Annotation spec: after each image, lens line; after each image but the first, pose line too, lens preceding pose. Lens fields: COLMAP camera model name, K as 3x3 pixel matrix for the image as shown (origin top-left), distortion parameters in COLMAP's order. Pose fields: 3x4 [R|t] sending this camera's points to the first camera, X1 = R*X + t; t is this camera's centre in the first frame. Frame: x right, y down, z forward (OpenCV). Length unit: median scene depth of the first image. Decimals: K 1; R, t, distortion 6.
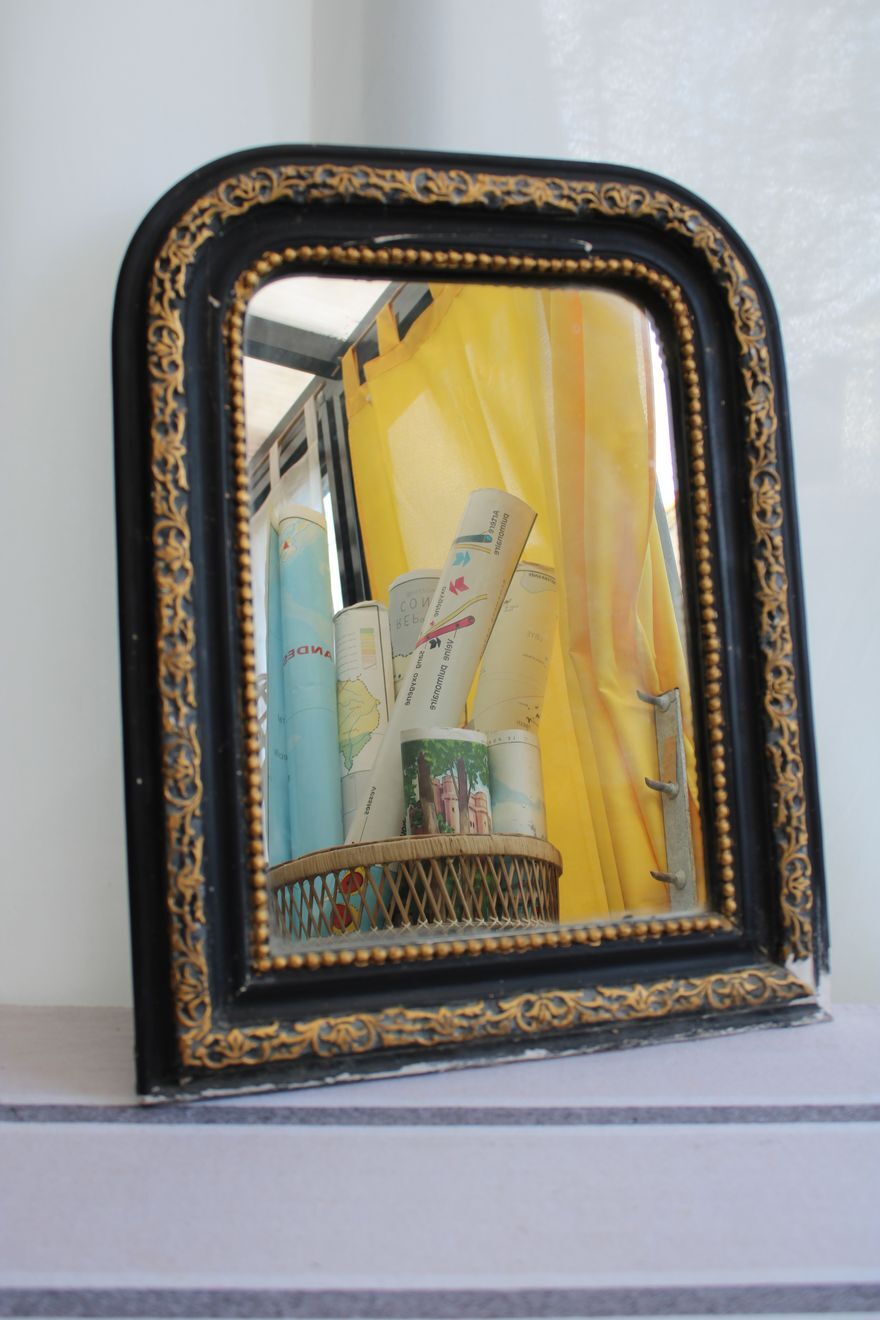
lens RADIAL K [[1359.5, 0, 428.3], [0, 1359.5, 660.4], [0, 0, 1]] dist [-0.106635, 0.000000]
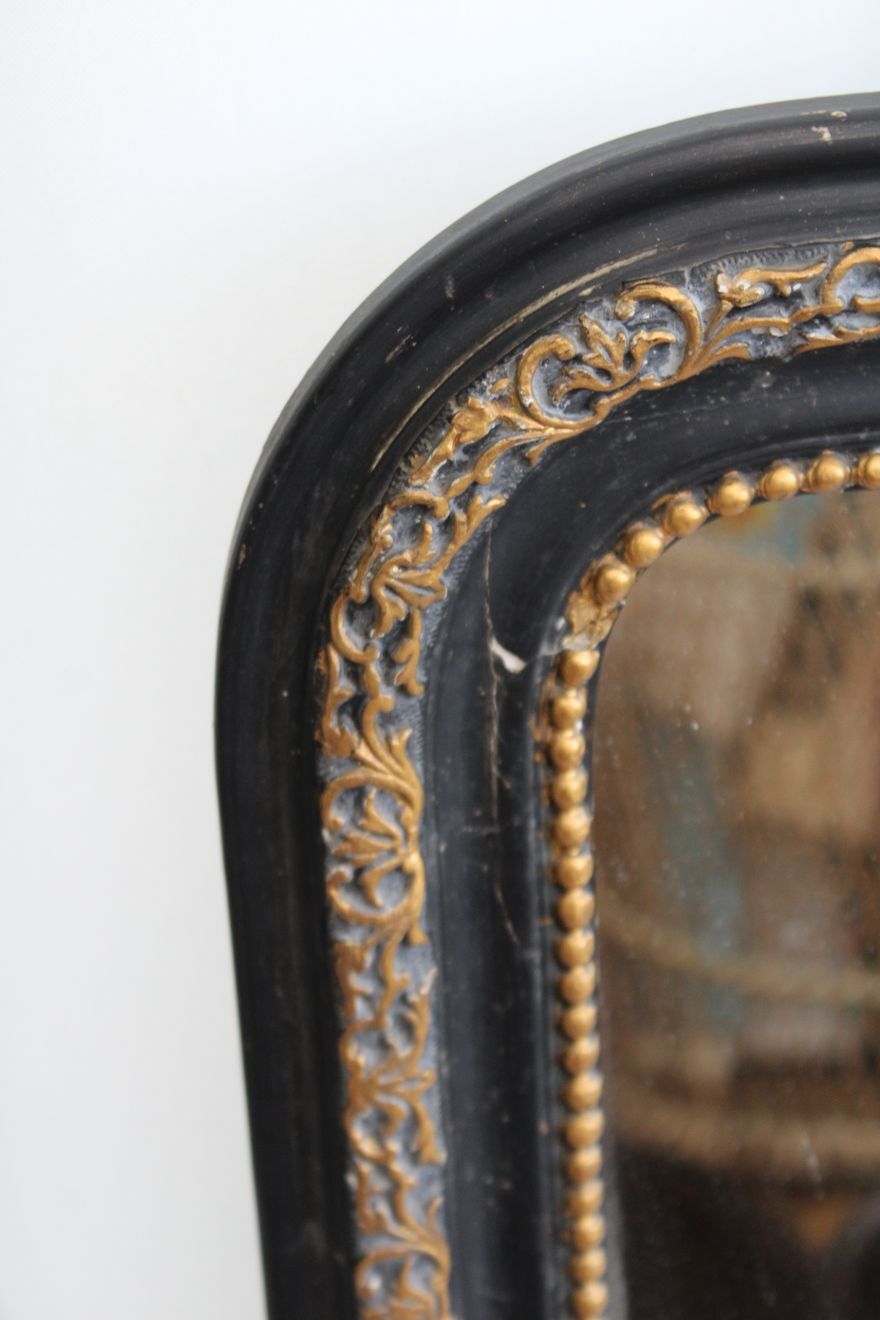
lens RADIAL K [[3102.8, 0, 435.5], [0, 3102.8, 661.0], [0, 0, 1]] dist [0.074996, 0.000000]
pose [[0.992025, 0.065331, -0.107790, -0.089242], [0.005640, 0.831319, 0.555767, -0.679440], [0.125917, -0.551943, 0.824320, 0.335988]]
